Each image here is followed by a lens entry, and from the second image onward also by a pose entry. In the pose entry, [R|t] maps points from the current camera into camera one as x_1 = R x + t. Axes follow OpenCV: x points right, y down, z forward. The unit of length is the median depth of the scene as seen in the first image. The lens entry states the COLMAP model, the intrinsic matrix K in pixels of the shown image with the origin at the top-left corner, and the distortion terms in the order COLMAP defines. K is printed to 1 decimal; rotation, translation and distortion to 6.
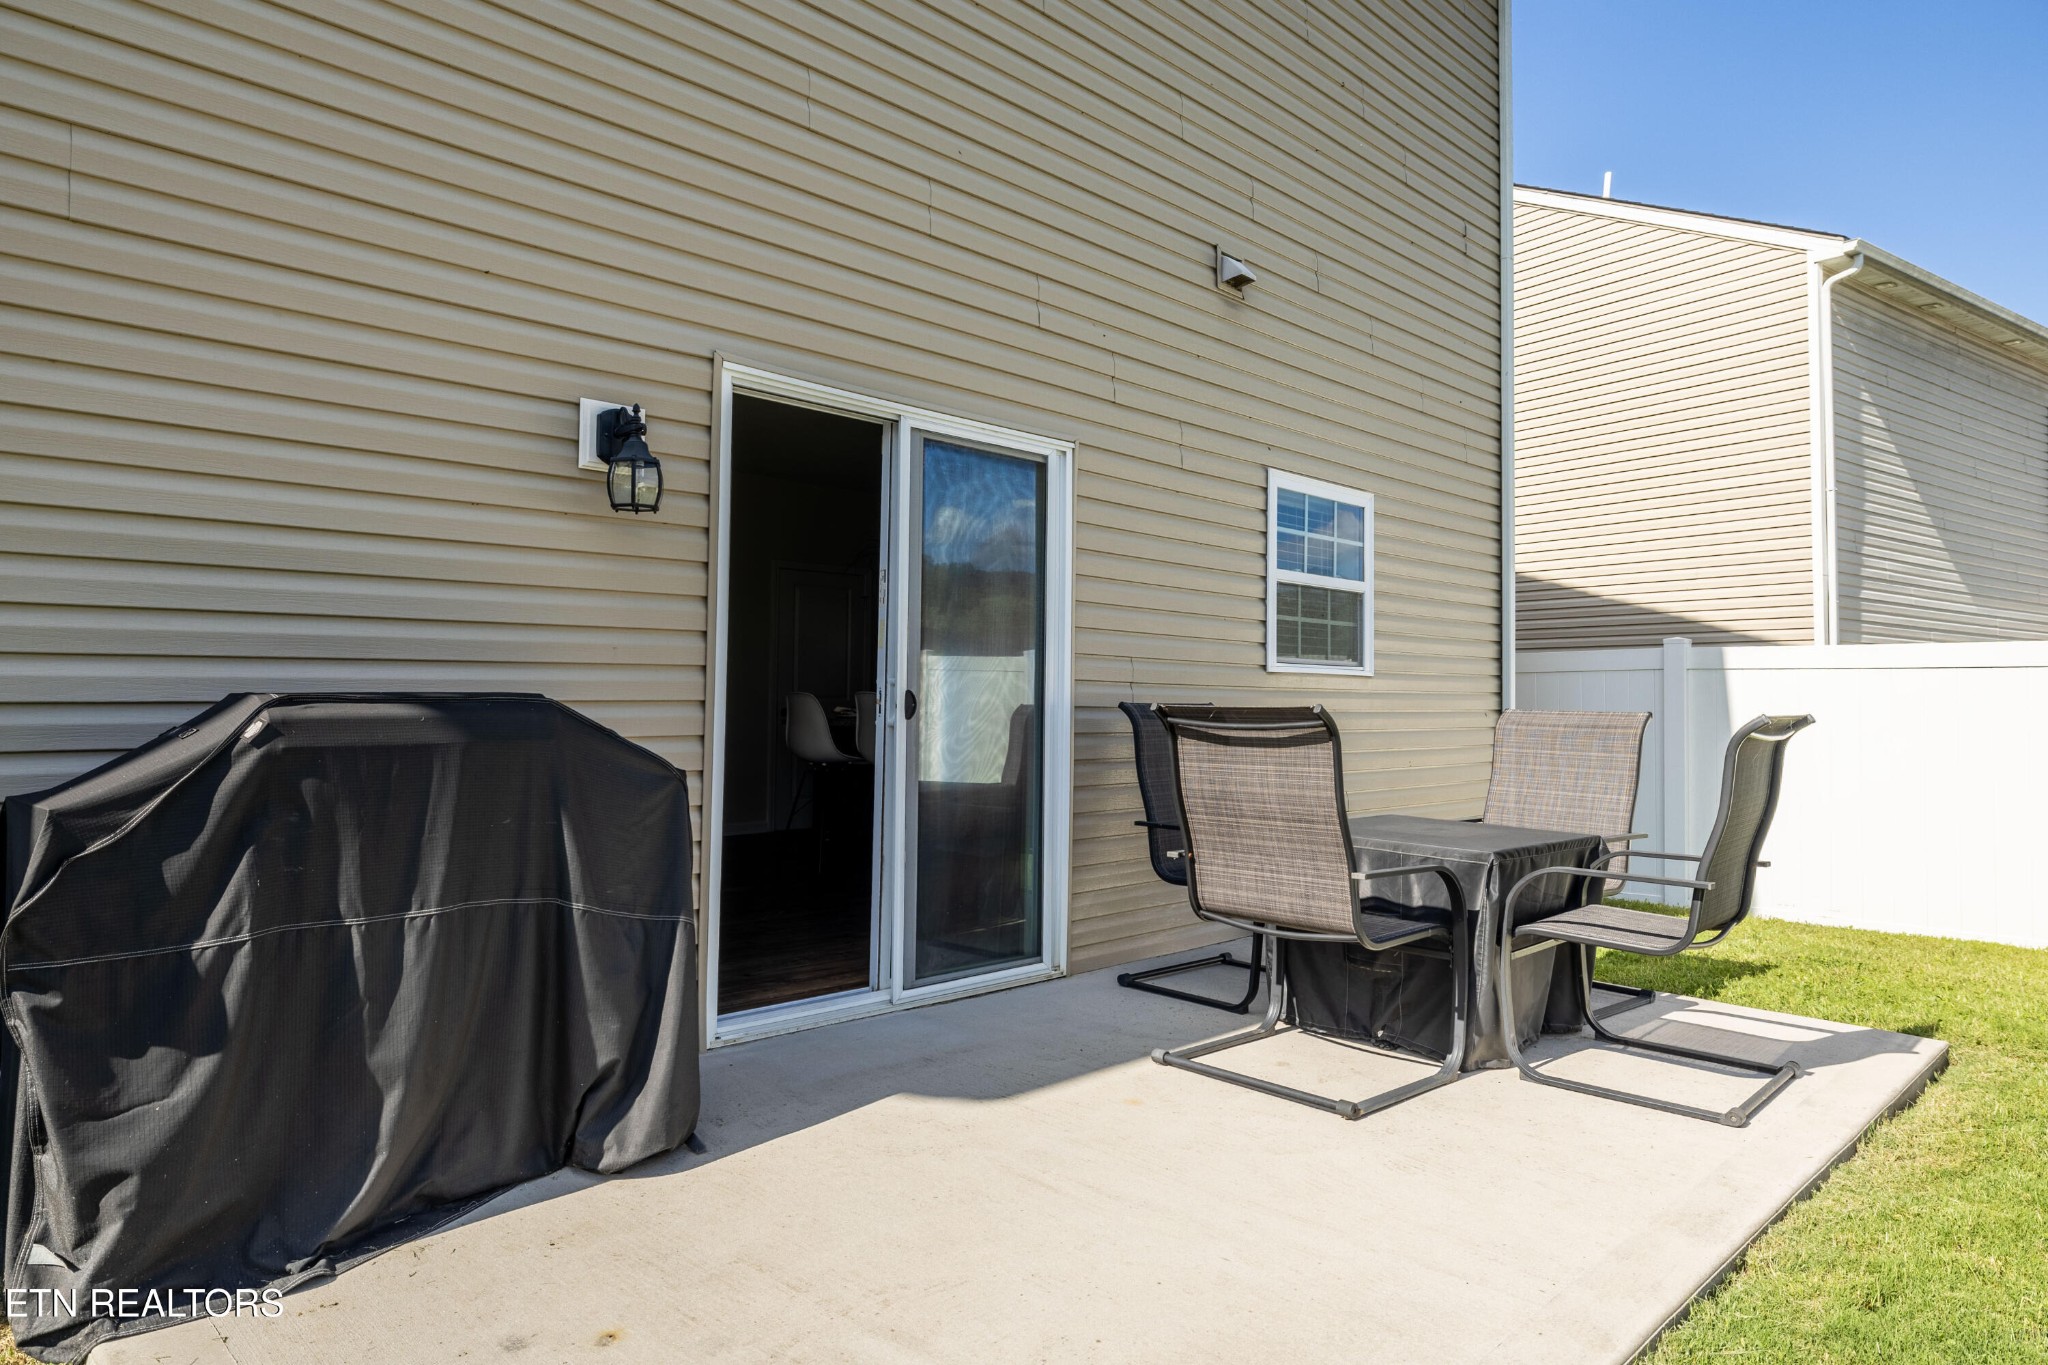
lens RADIAL K [[1214.1, 0, 1030.3], [0, 1214.1, 640.9], [0, 0, 1]] dist [0.000490, 0.001423]
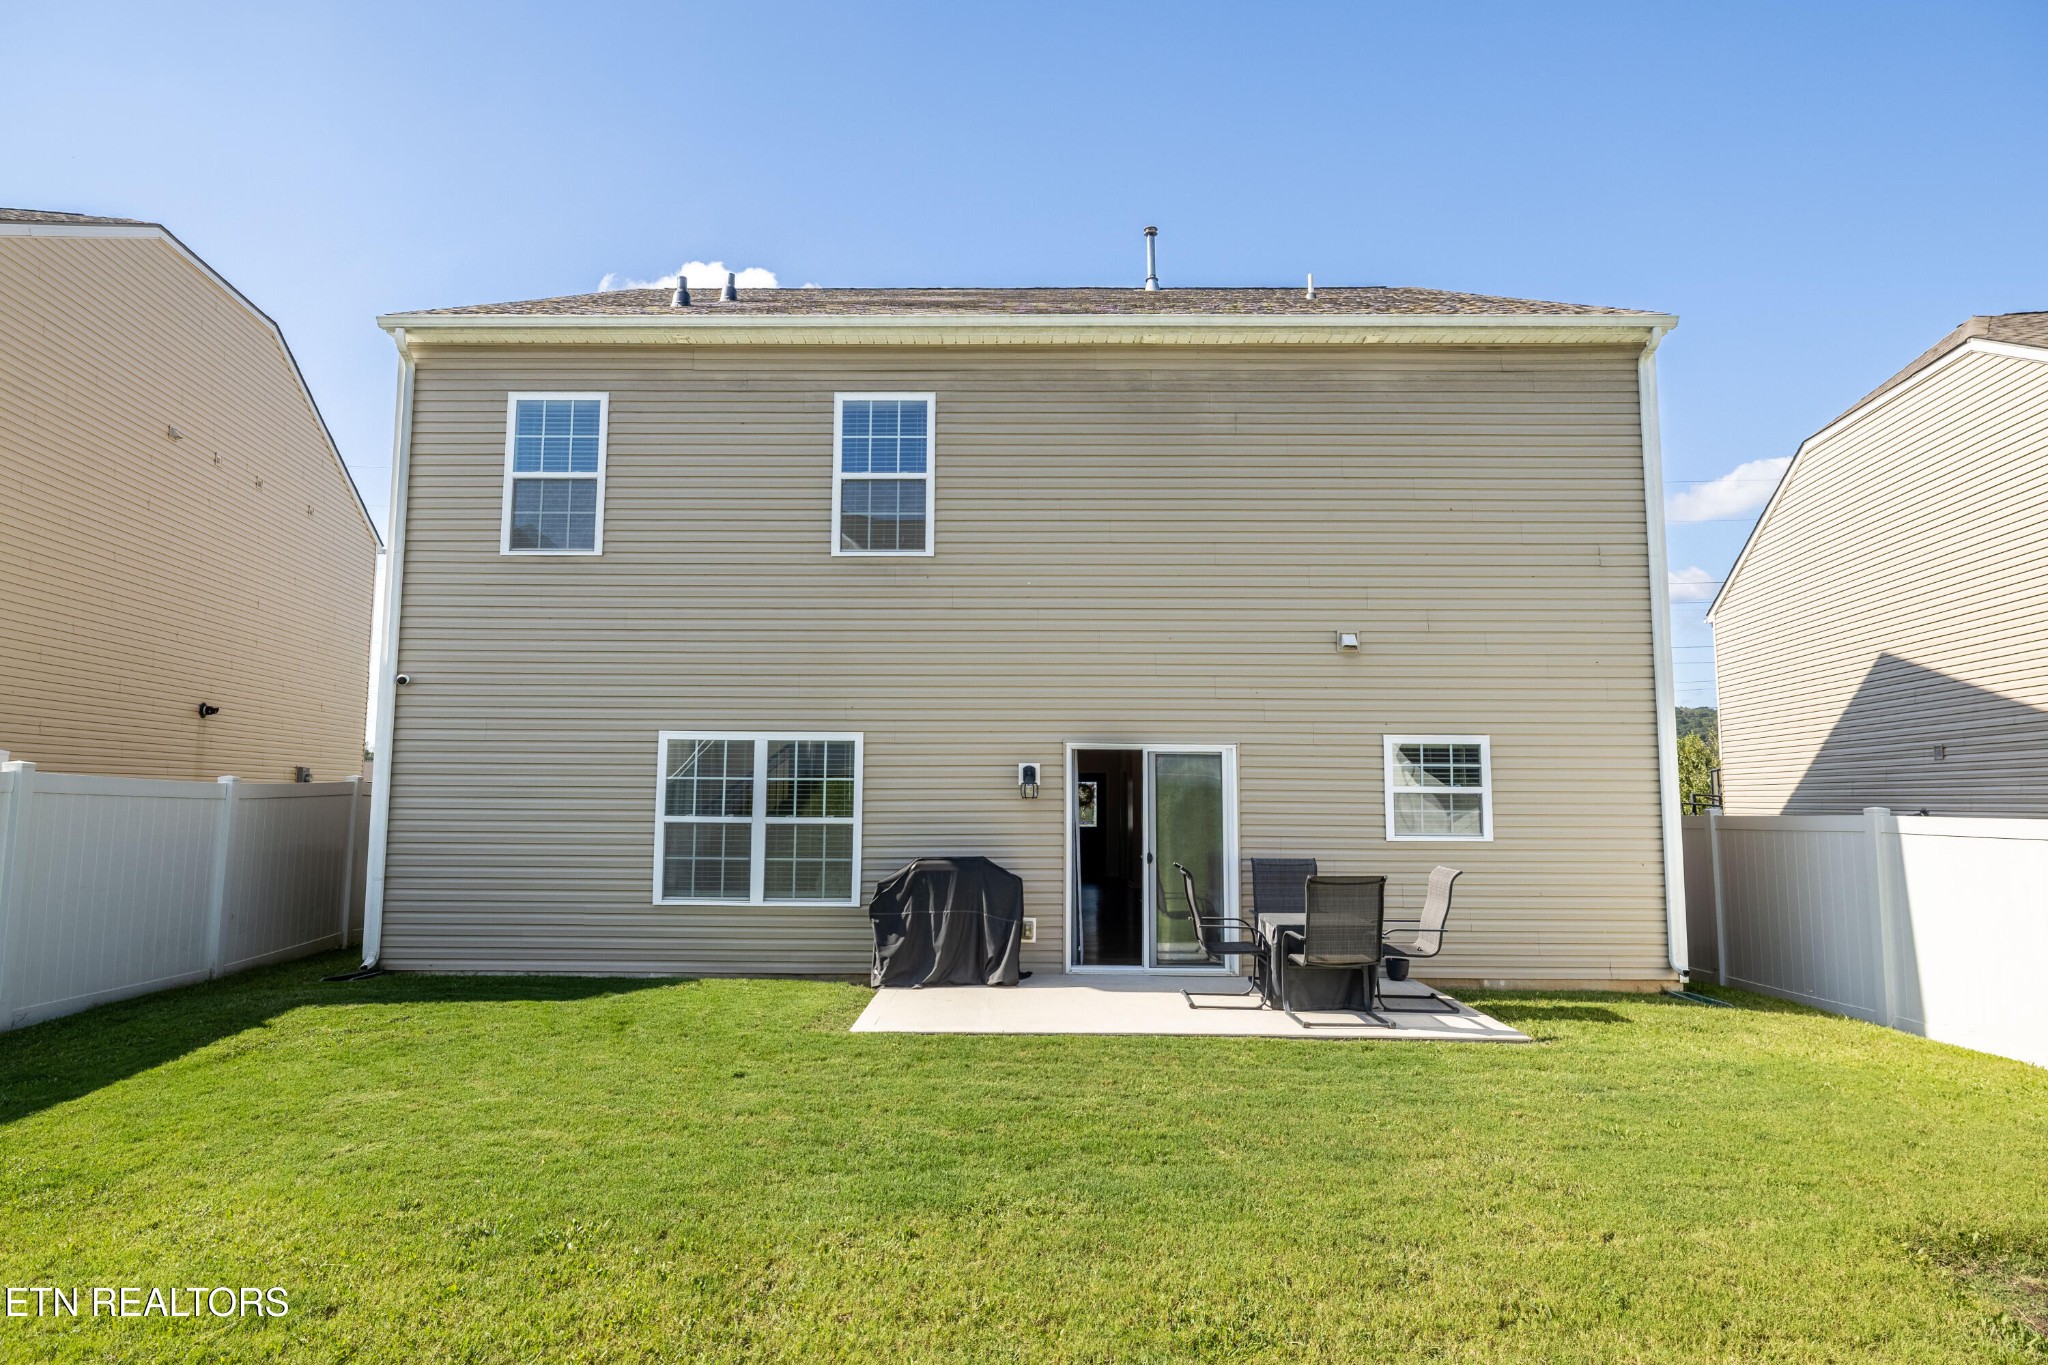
lens RADIAL K [[1113.8, 0, 1023.2], [0, 1113.8, 656.8], [0, 0, 1]] dist [0.001971, 0.000695]
pose [[0.723383, -0.104650, -0.682470, 2.189443], [0.036027, 0.992821, -0.114053, -0.182291], [0.689506, 0.057917, 0.721960, -1.492466]]
